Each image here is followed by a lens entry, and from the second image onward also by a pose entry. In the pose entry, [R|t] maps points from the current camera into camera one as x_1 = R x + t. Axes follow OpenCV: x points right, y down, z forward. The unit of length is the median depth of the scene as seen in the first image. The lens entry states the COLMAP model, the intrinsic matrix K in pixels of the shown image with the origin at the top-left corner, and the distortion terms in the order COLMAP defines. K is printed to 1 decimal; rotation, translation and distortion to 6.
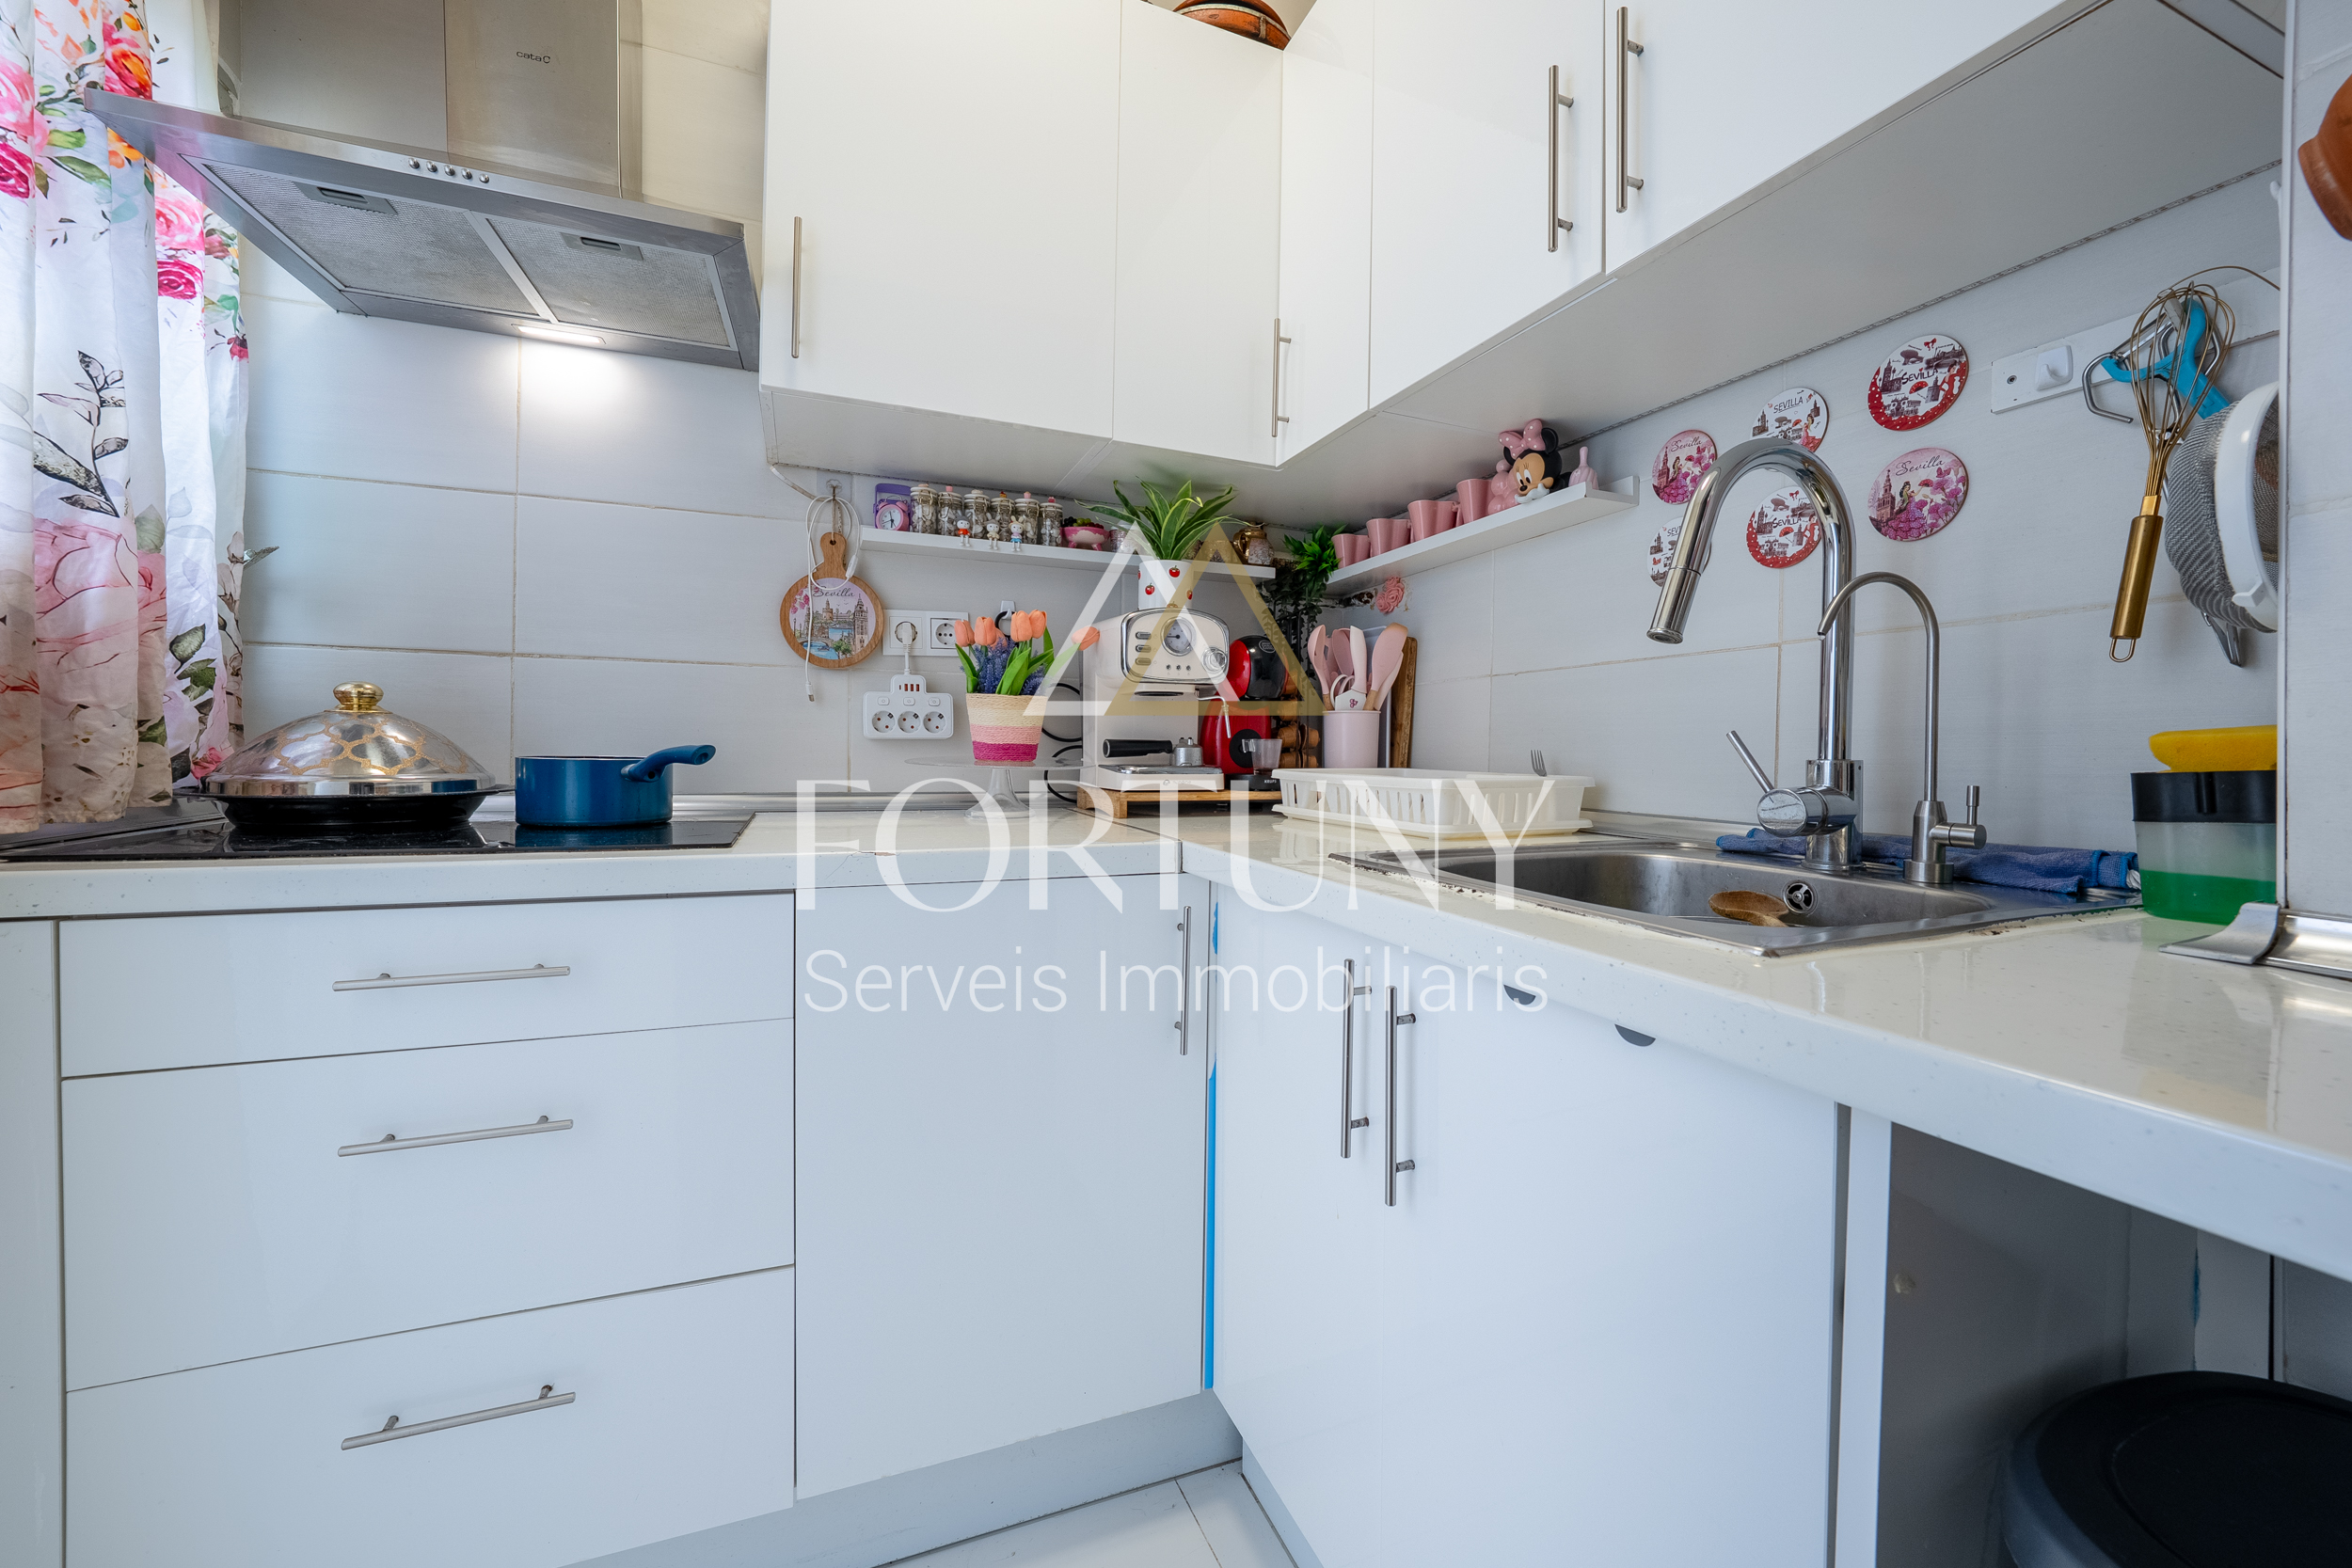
lens RADIAL K [[942.3, 0, 1187.3], [0, 942.3, 770.6], [0, 0, 1]] dist [-0.021004, 0.006049]
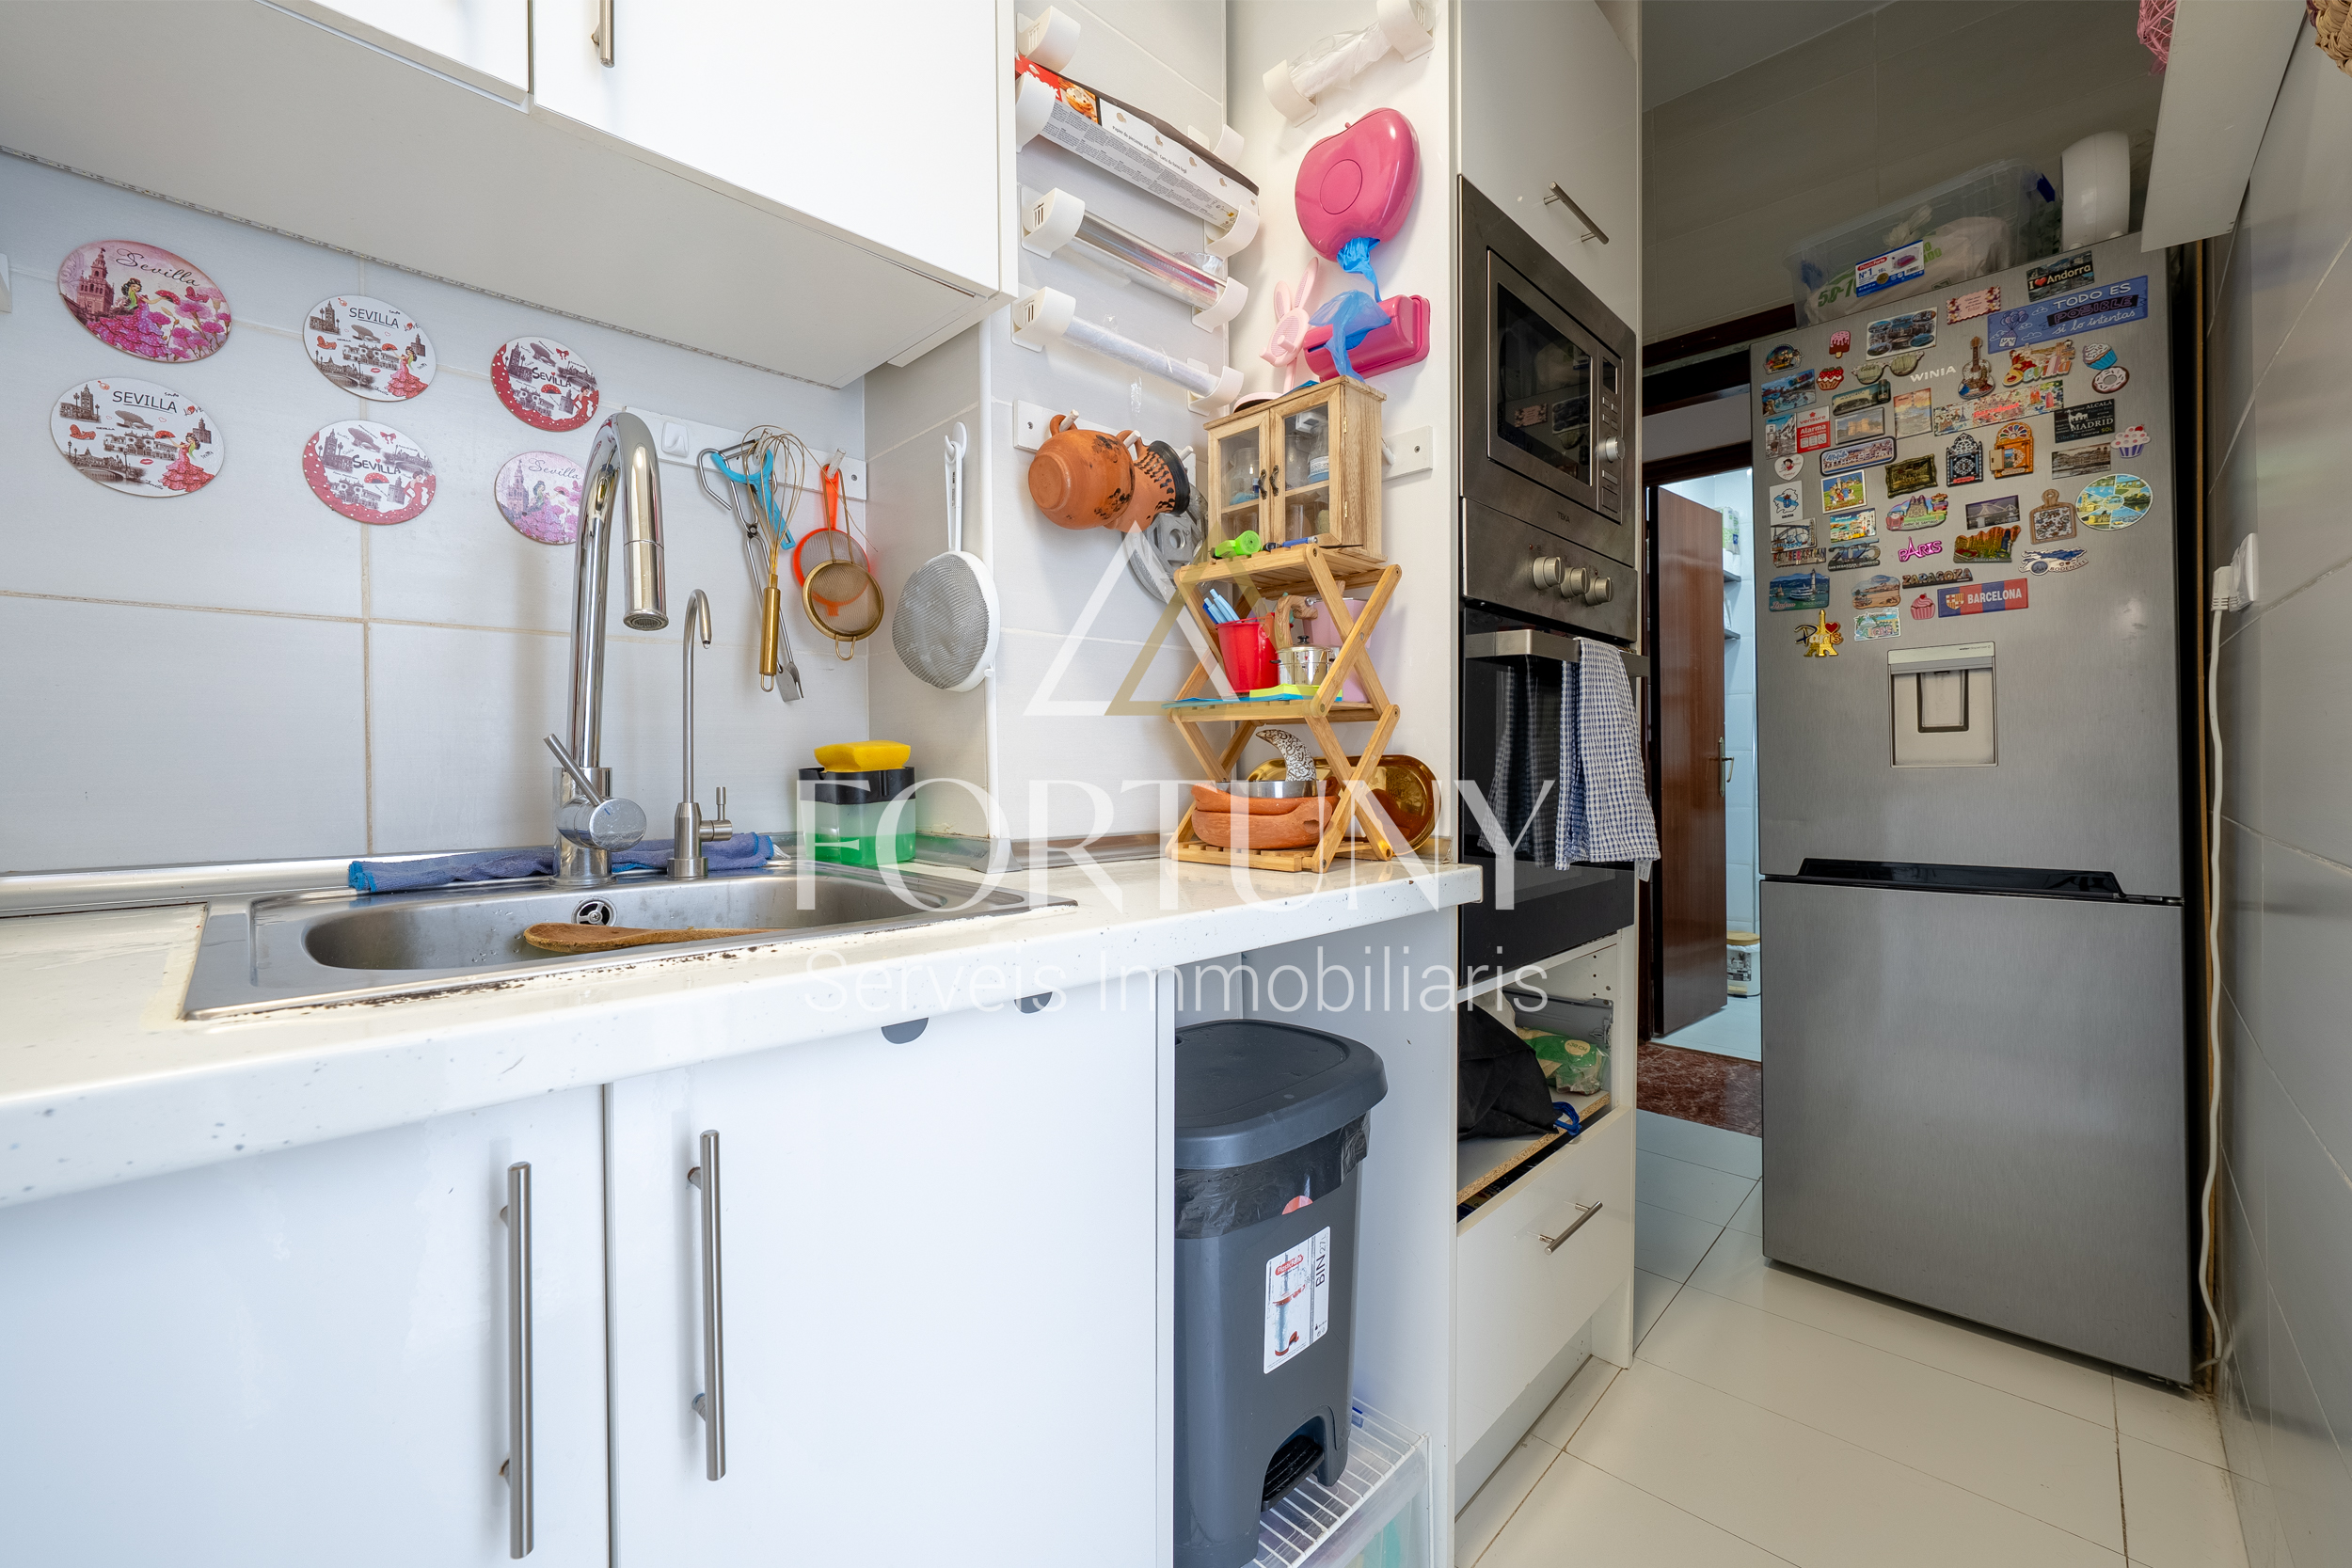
lens RADIAL K [[942.3, 0, 1187.3], [0, 942.3, 770.6], [0, 0, 1]] dist [-0.021004, 0.006049]
pose [[-0.402243, -0.012840, 0.915443, -0.708782], [0.020503, 0.999525, 0.023028, -0.029756], [-0.915303, 0.028032, -0.401788, 1.405742]]
